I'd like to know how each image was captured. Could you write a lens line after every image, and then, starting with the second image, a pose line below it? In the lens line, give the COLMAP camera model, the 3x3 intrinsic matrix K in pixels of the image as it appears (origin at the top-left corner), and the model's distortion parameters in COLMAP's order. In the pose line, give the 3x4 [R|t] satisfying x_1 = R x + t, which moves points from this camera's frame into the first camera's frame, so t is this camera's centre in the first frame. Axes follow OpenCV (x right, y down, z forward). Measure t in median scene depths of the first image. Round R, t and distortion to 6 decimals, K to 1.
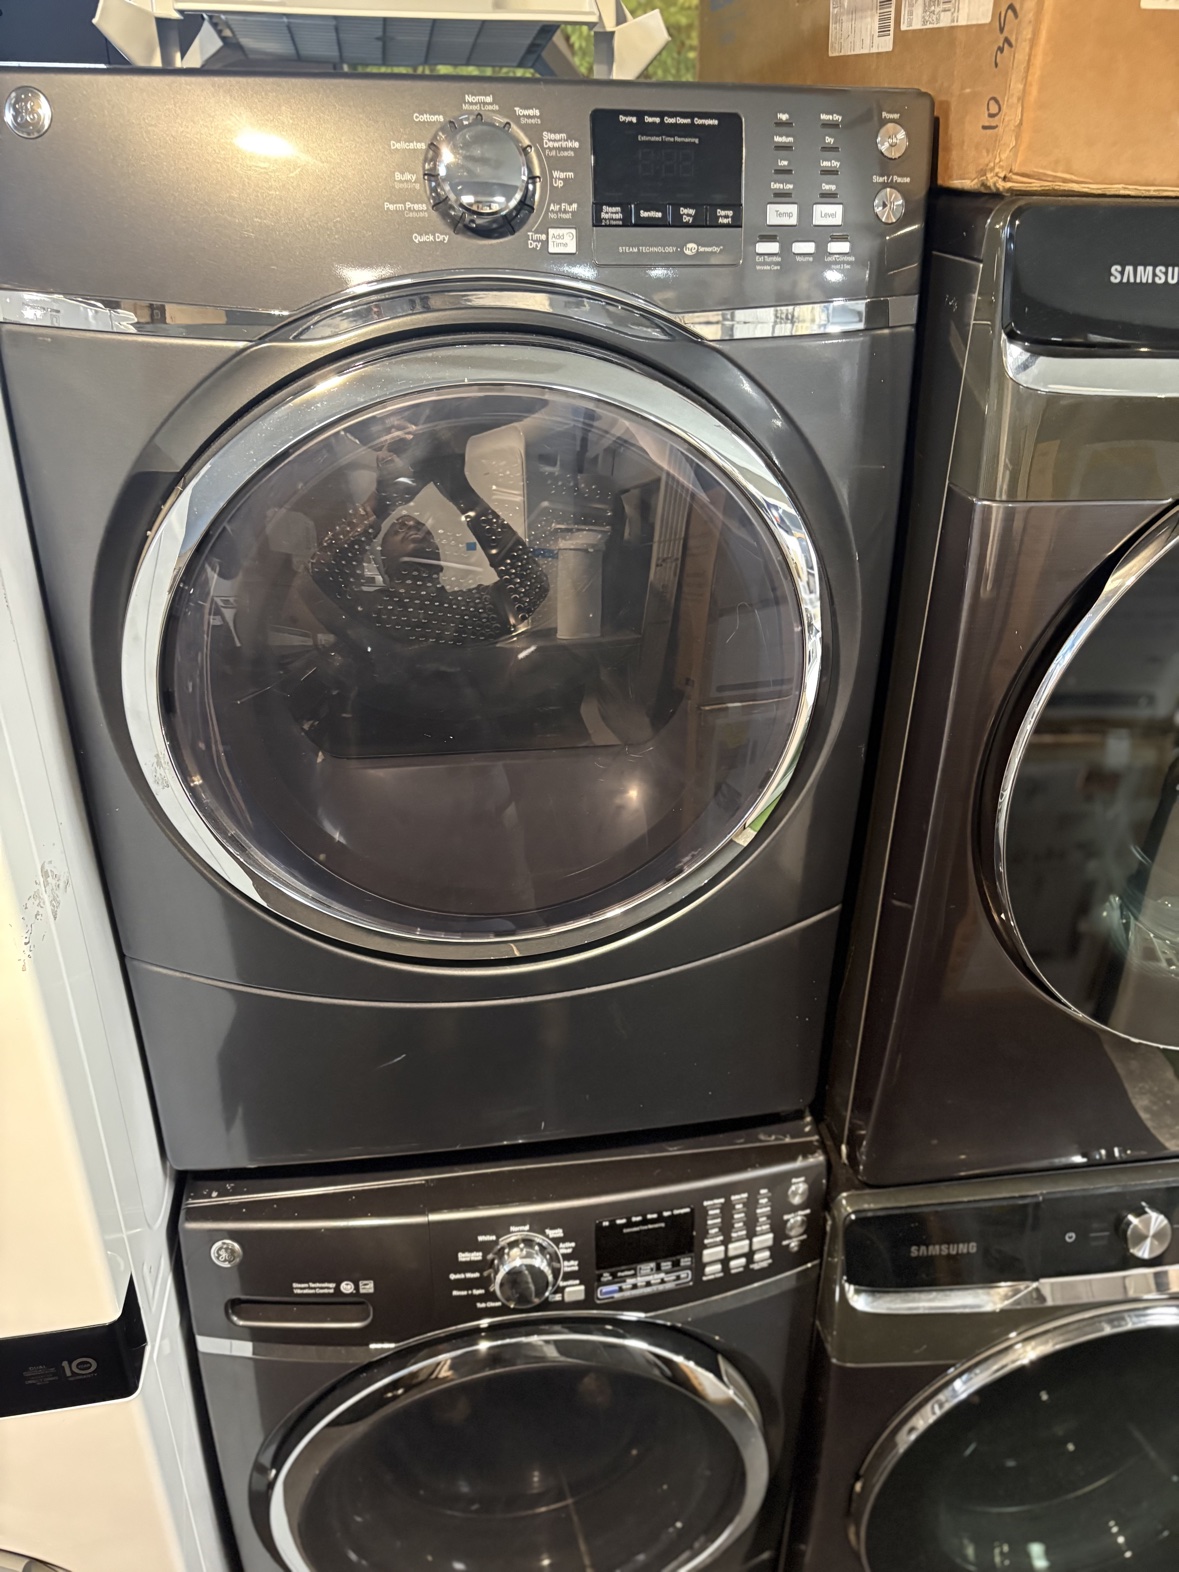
lens RADIAL K [[1202.7, 0, 588.8], [0, 1202.7, 790.9], [0, 0, 1]] dist [0.007577, -0.014468]
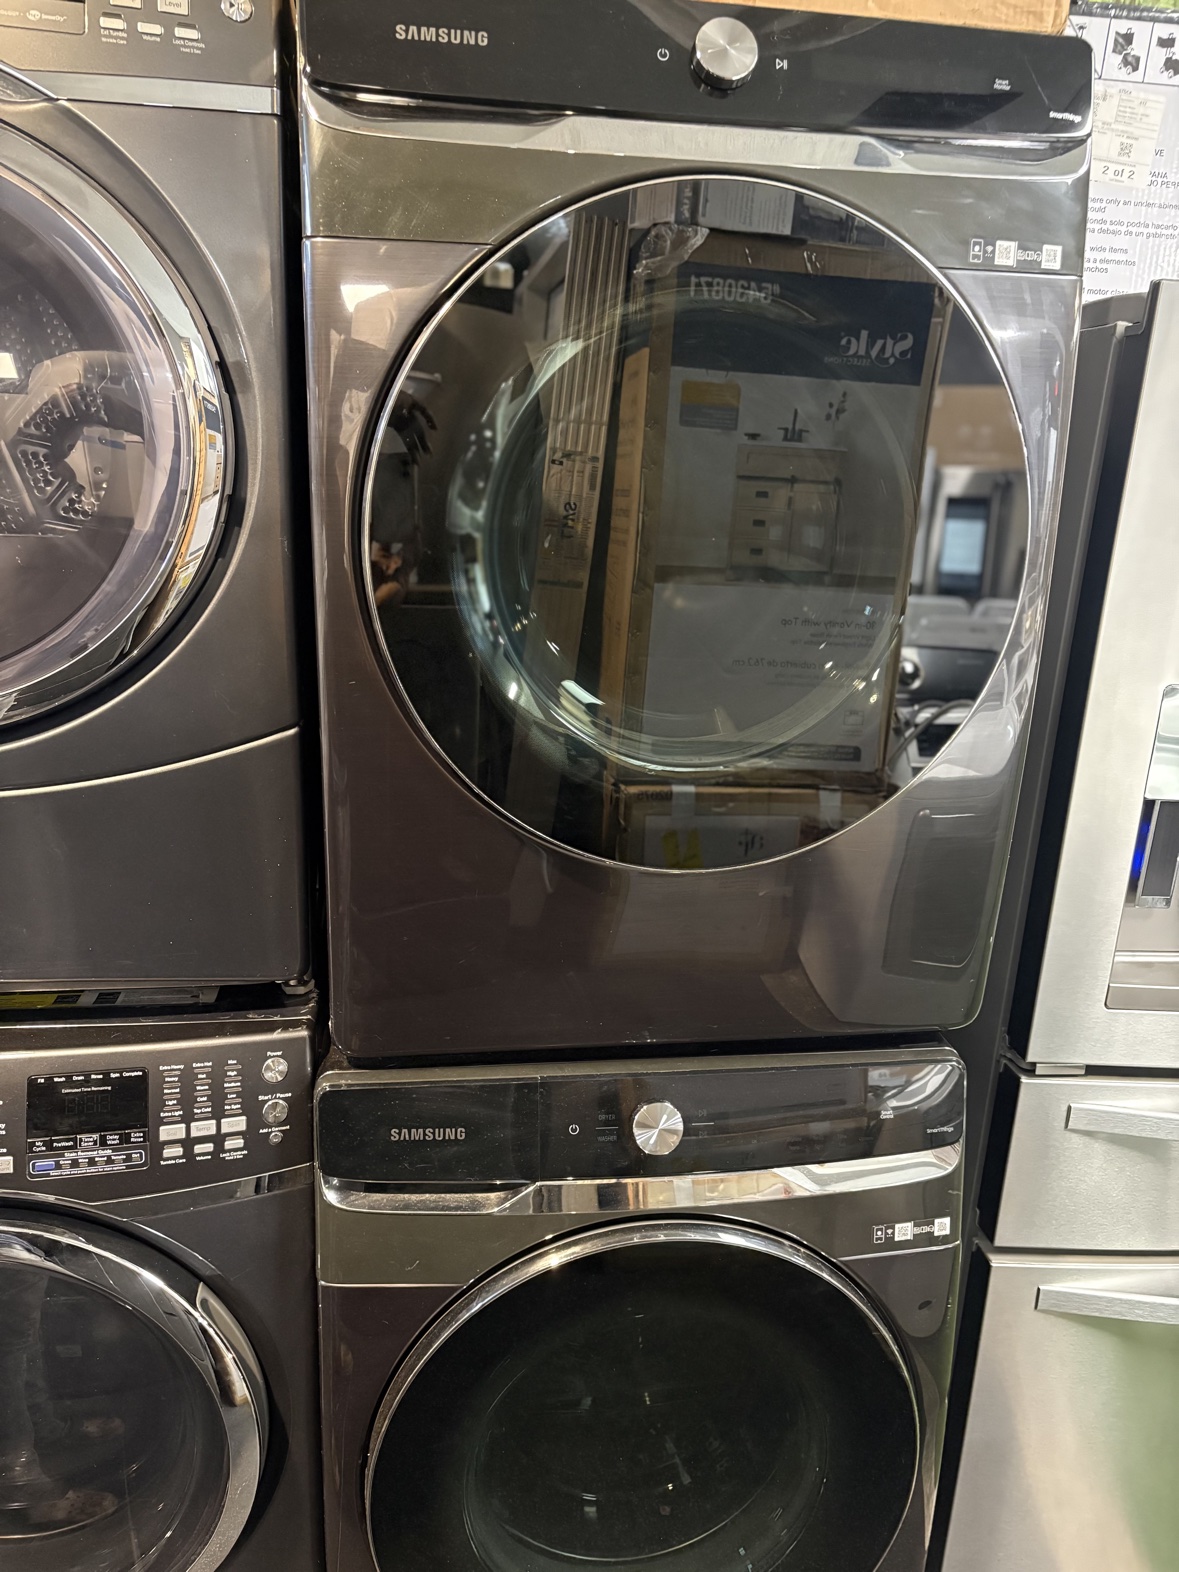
lens RADIAL K [[1202.7, 0, 585.5], [0, 1202.7, 785.9], [0, 0, 1]] dist [0.007577, -0.014468]
pose [[0.999846, 0.017440, 0.002194, 0.411554], [-0.016409, 0.970843, -0.239155, 0.344414], [-0.006301, 0.239082, 0.970979, 0.051523]]
